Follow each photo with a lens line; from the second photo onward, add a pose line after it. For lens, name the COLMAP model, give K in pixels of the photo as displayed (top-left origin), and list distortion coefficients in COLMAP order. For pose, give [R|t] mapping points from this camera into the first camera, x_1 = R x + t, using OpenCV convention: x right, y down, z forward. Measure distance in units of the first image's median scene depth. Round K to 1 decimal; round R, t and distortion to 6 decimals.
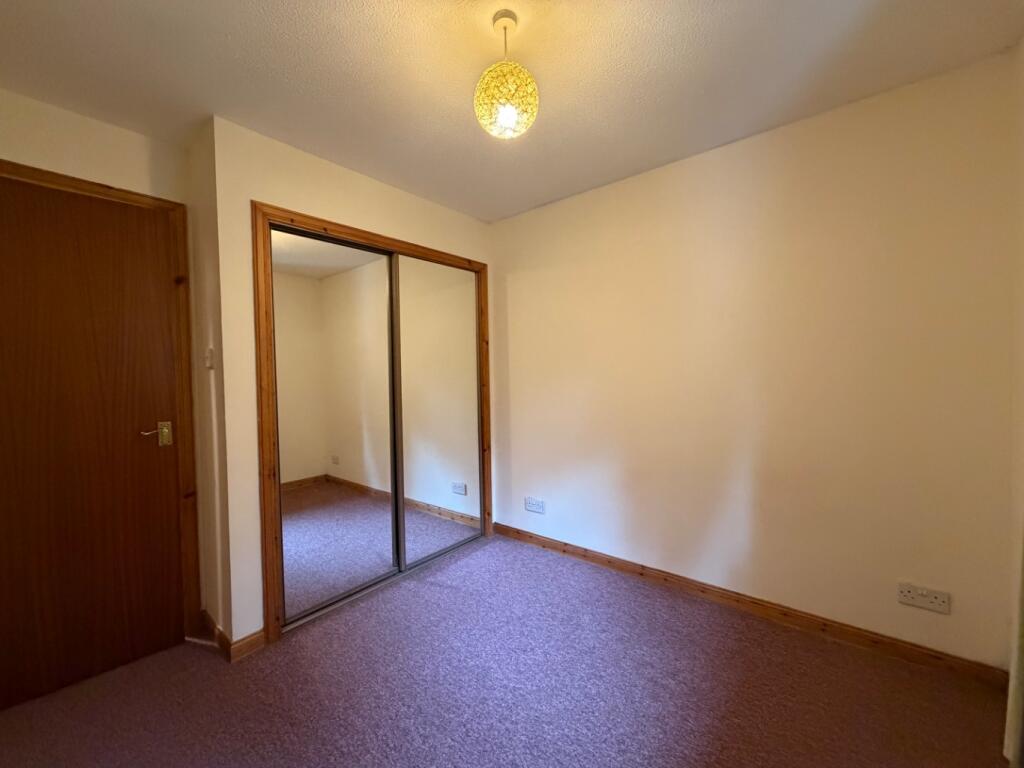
lens RADIAL K [[407.0, 0, 507.9], [0, 407.0, 383.3], [0, 0, 1]] dist [0.001448, -0.000323]
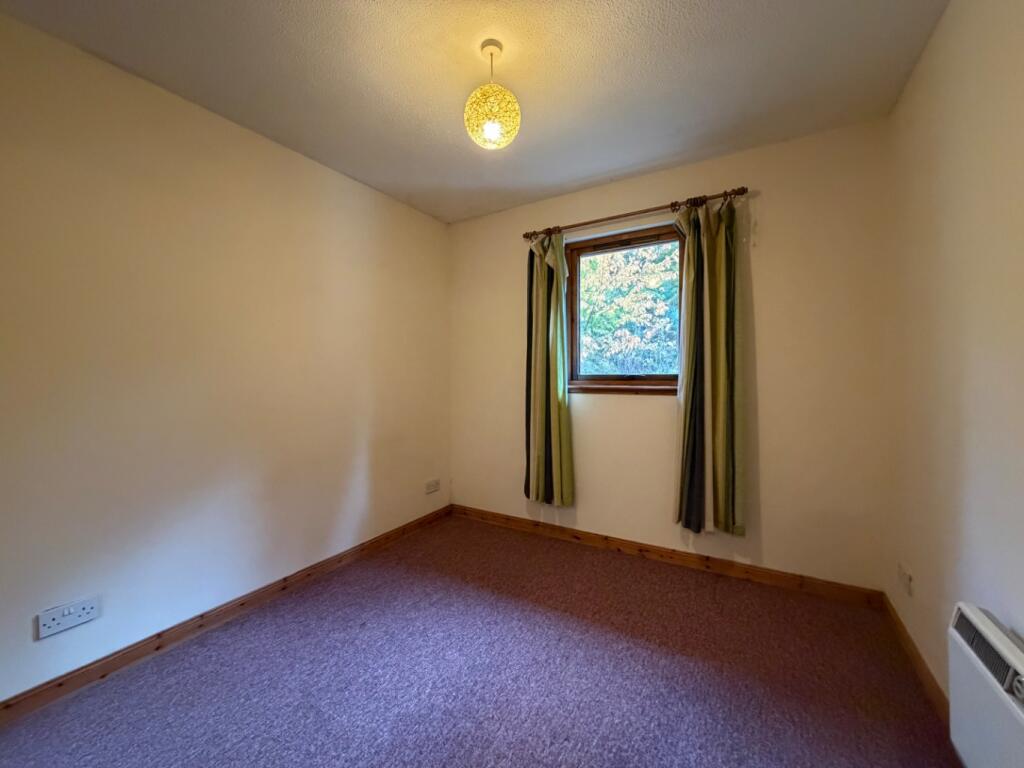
lens RADIAL K [[407.0, 0, 507.9], [0, 407.0, 383.3], [0, 0, 1]] dist [0.001448, -0.000323]
pose [[-0.151170, 0.000049, 0.988508, -0.912247], [0.034045, 0.999407, 0.005156, 0.044121], [-0.987921, 0.034434, -0.151082, 0.916529]]
